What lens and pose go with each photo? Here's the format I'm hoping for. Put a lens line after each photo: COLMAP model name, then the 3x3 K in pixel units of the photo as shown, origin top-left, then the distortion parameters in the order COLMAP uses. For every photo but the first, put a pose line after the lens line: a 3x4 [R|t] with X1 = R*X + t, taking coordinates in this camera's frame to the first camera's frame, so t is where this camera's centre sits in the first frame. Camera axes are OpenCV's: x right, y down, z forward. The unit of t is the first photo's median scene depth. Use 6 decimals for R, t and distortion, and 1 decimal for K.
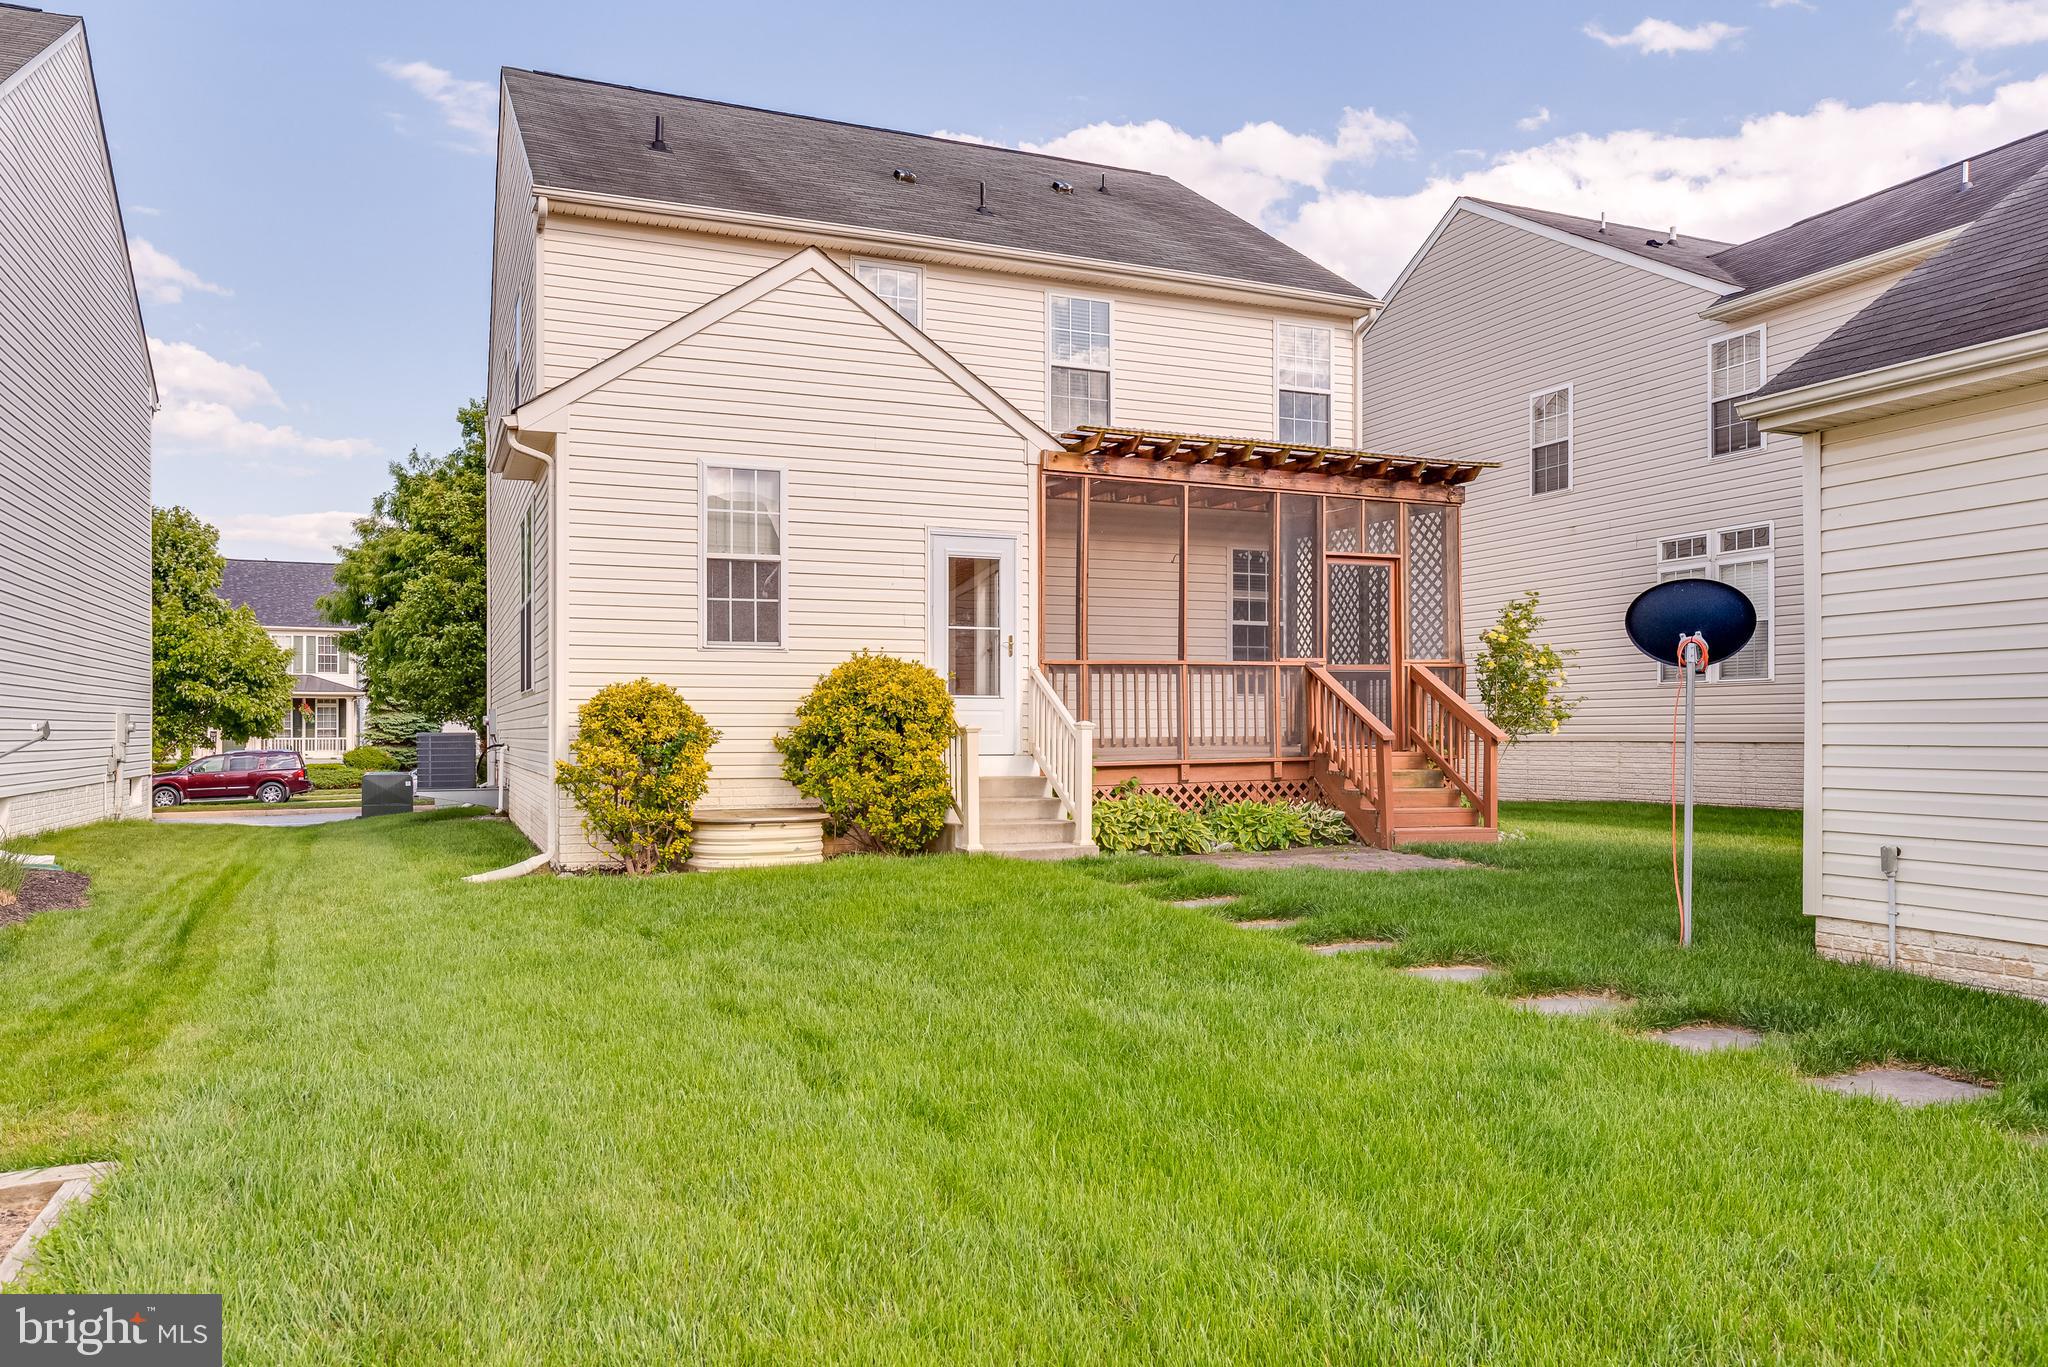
lens RADIAL K [[1465.8, 0, 1070.5], [0, 1465.8, 758.6], [0, 0, 1]] dist [0.031998, -0.001029]
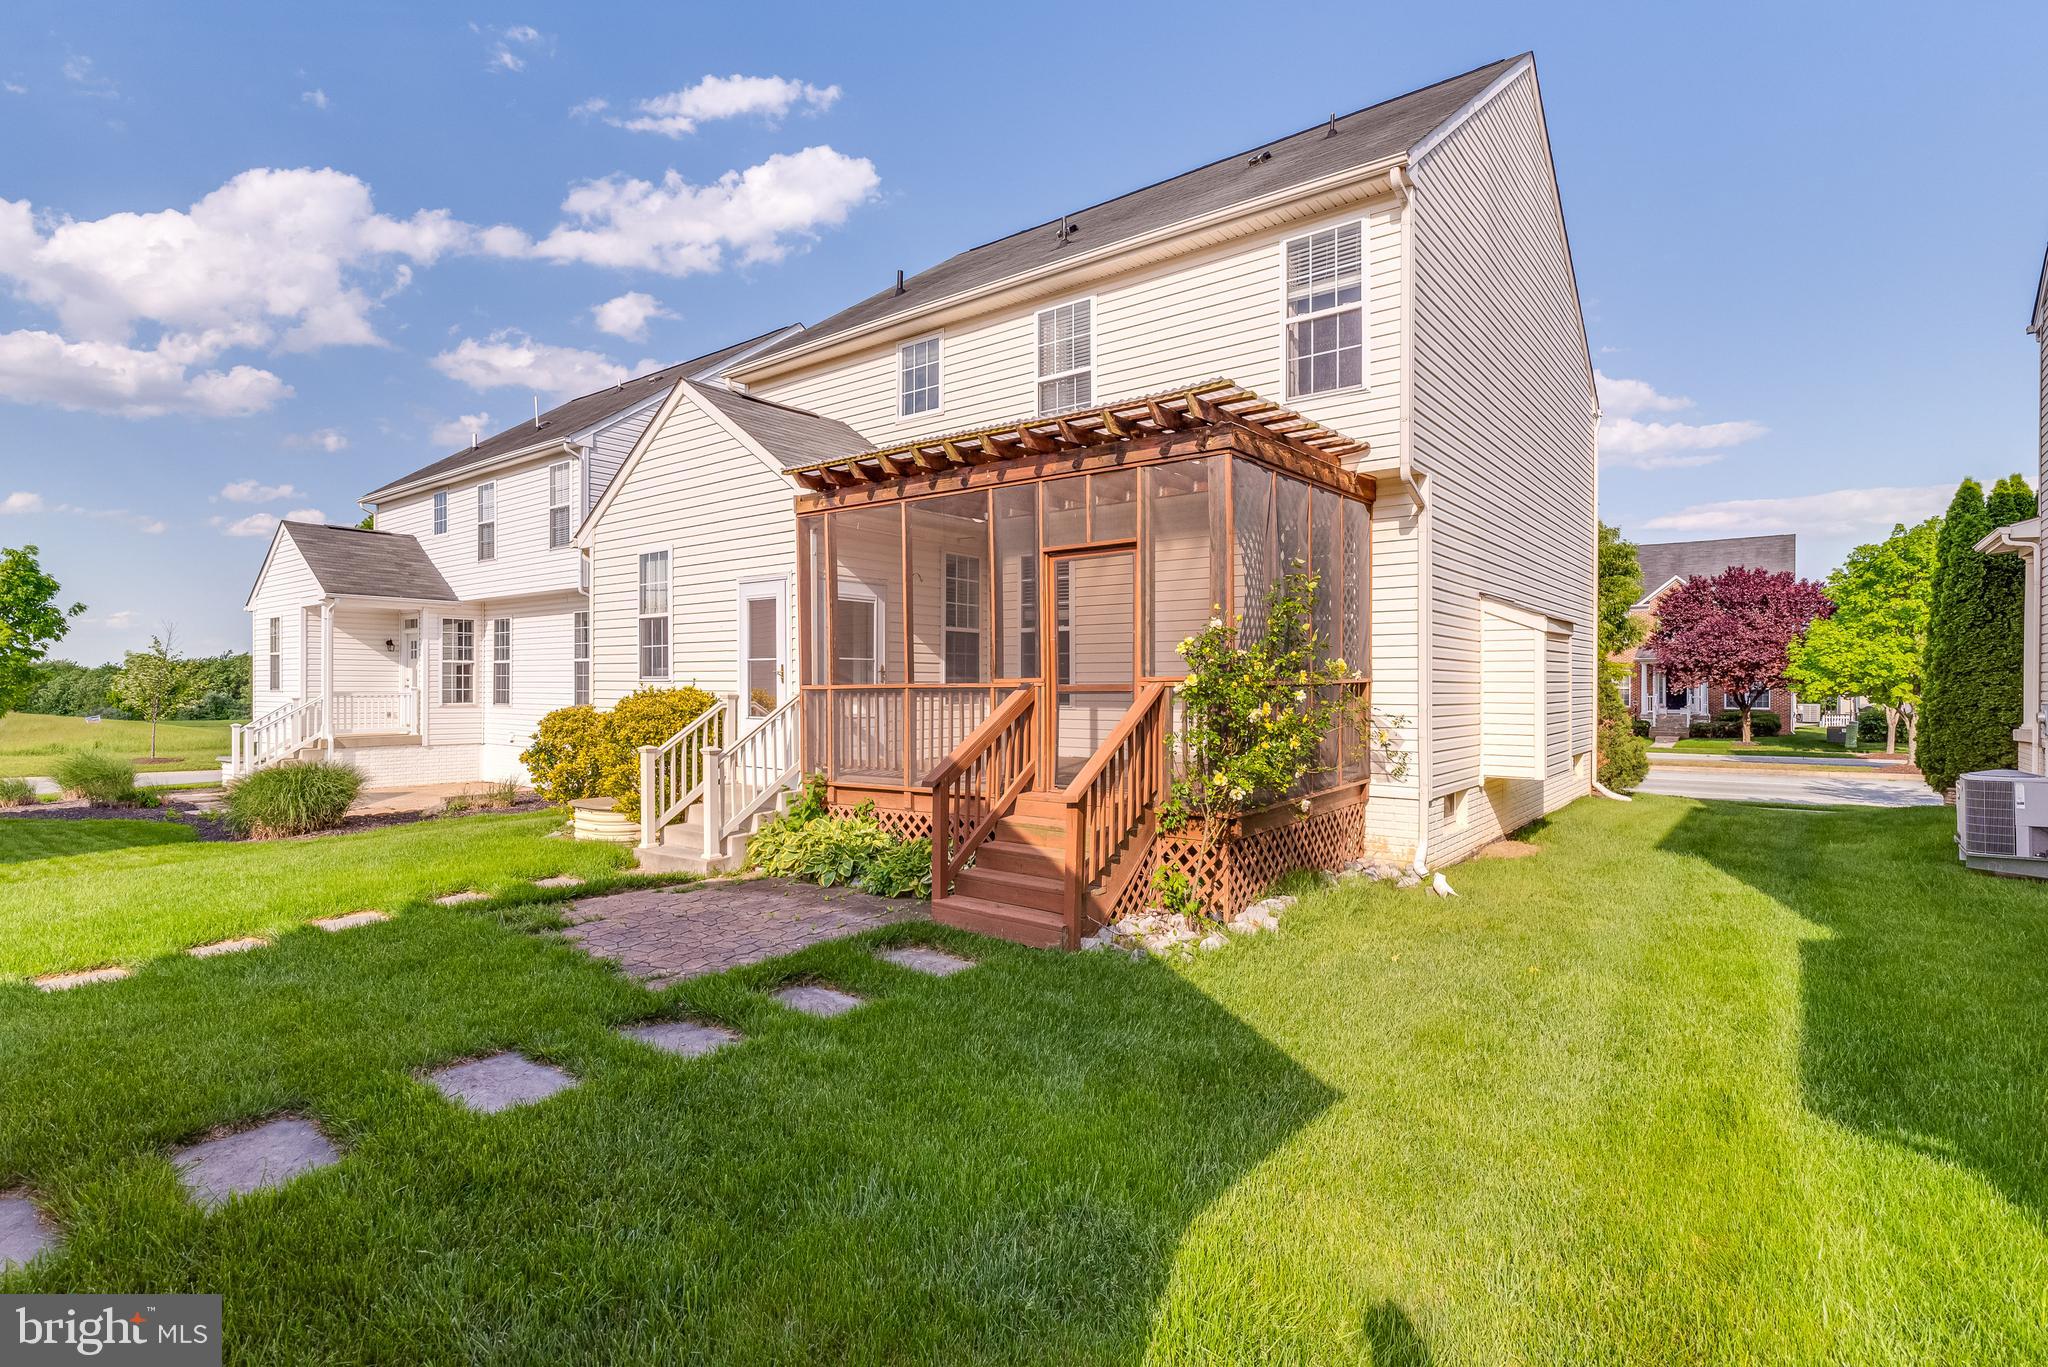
lens RADIAL K [[1047.2, 0, 1019.3], [0, 1047.2, 678.5], [0, 0, 1]] dist [0.075506, -0.000425]
pose [[0.480515, -0.005065, -0.876972, 0.713622], [-0.009900, 0.999888, -0.011200, -0.062959], [0.876931, 0.014063, 0.480411, 0.732238]]
